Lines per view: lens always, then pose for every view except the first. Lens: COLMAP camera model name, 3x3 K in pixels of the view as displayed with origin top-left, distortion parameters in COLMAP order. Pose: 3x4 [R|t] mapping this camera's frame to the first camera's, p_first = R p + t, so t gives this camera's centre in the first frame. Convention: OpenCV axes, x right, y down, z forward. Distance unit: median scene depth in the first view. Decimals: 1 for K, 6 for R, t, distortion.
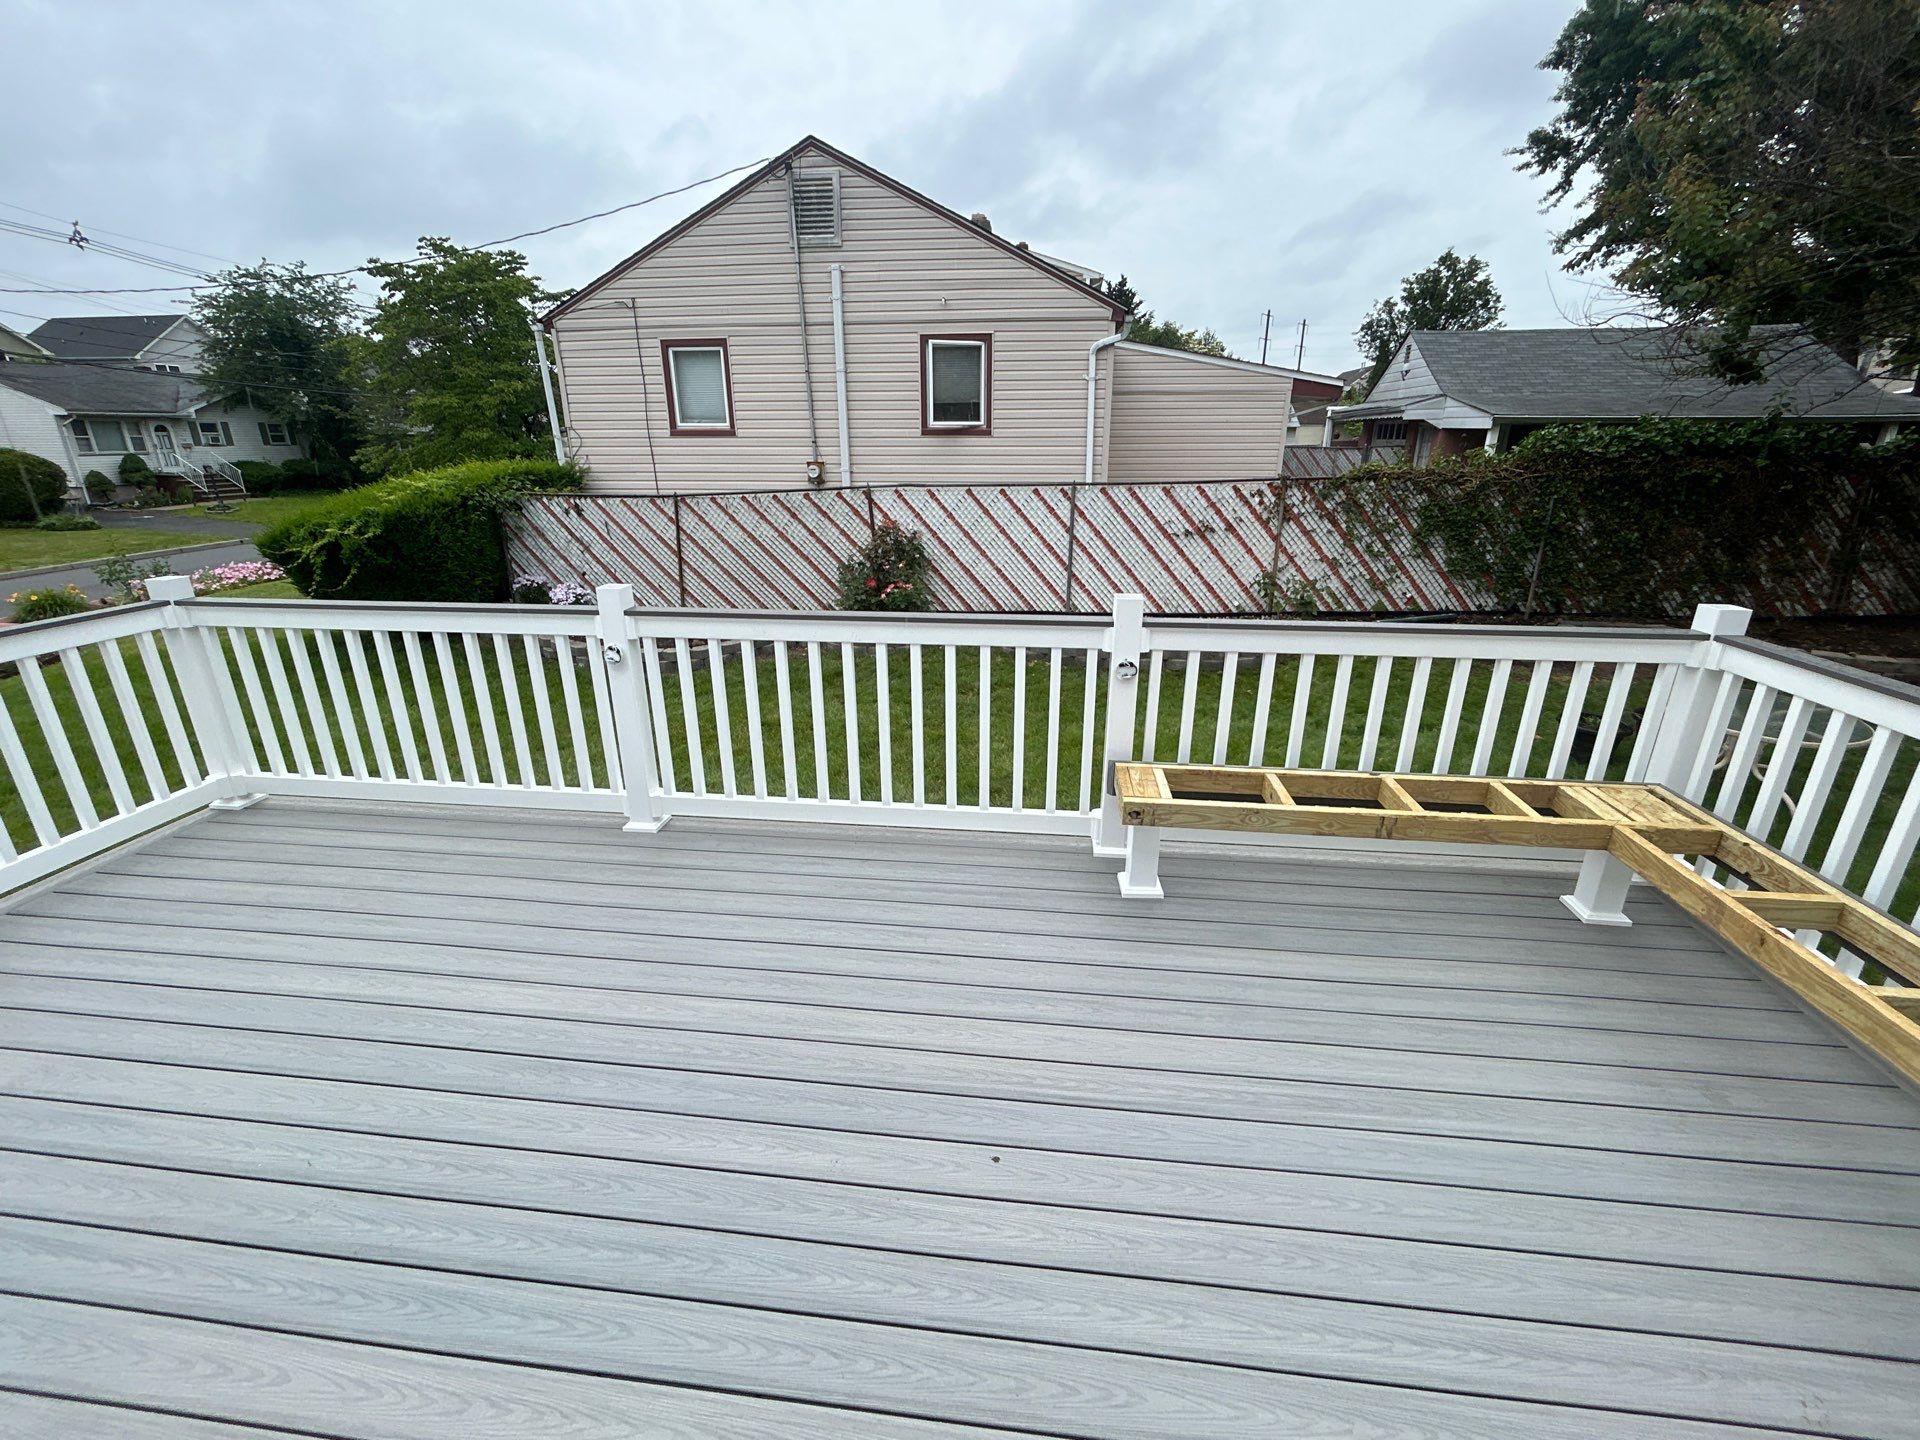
lens RADIAL K [[804.9, 0, 959.4], [0, 804.9, 744.4], [0, 0, 1]] dist [-0.021571, -0.000251]
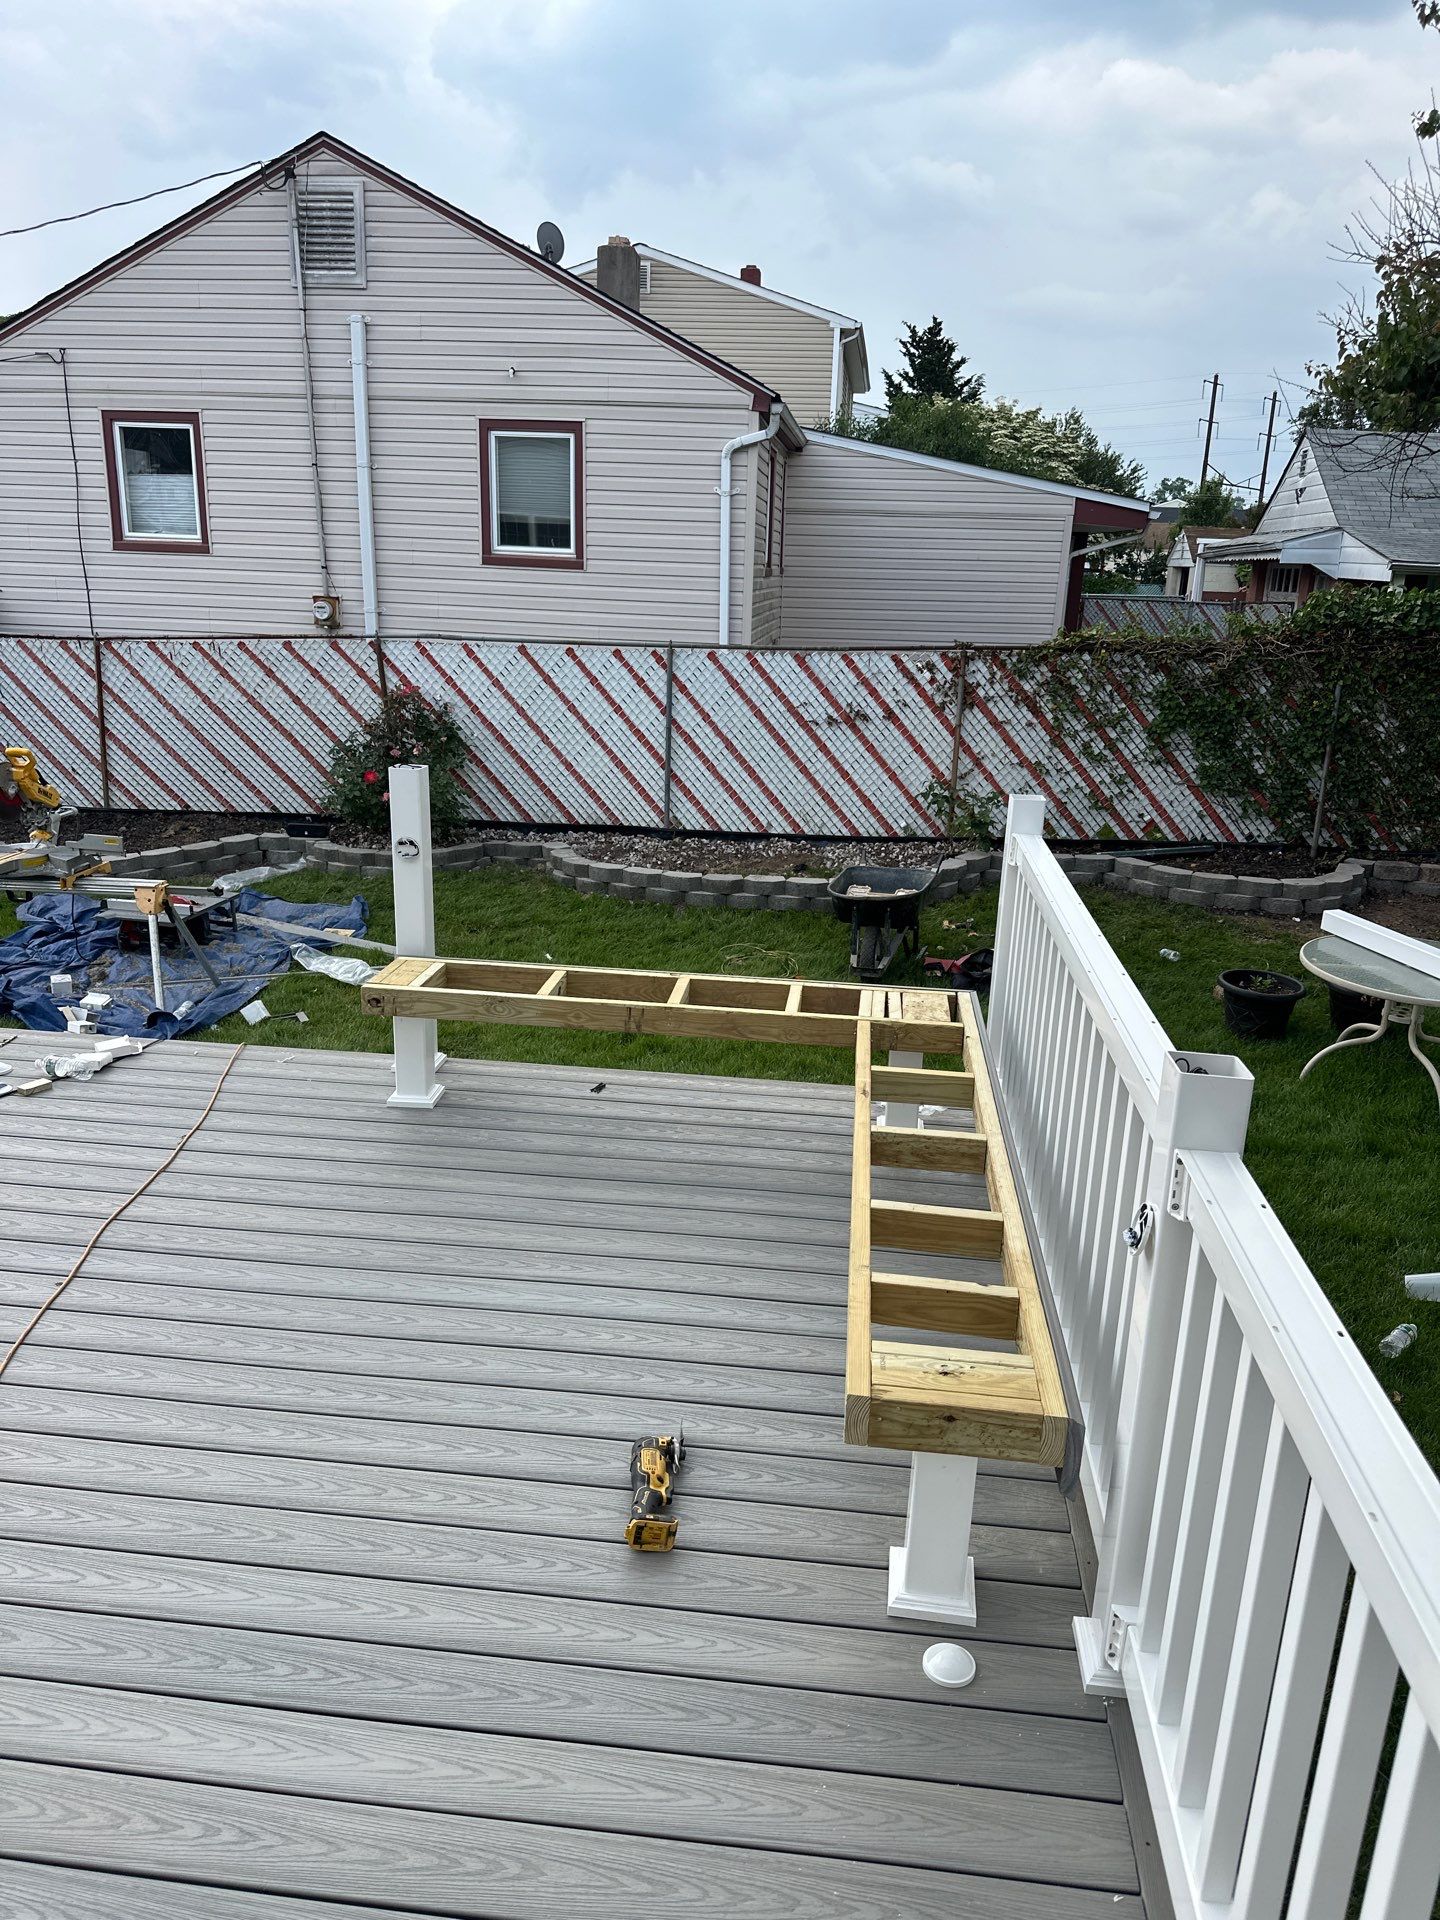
lens RADIAL K [[1372.6, 0, 714.7], [0, 1372.6, 994.1], [0, 0, 1]] dist [0.036807, -0.048761]
pose [[0.999329, 0.035730, 0.008064, 0.176624], [-0.035162, 0.997452, -0.062073, 0.048622], [-0.010261, 0.061748, 0.998039, -0.165191]]
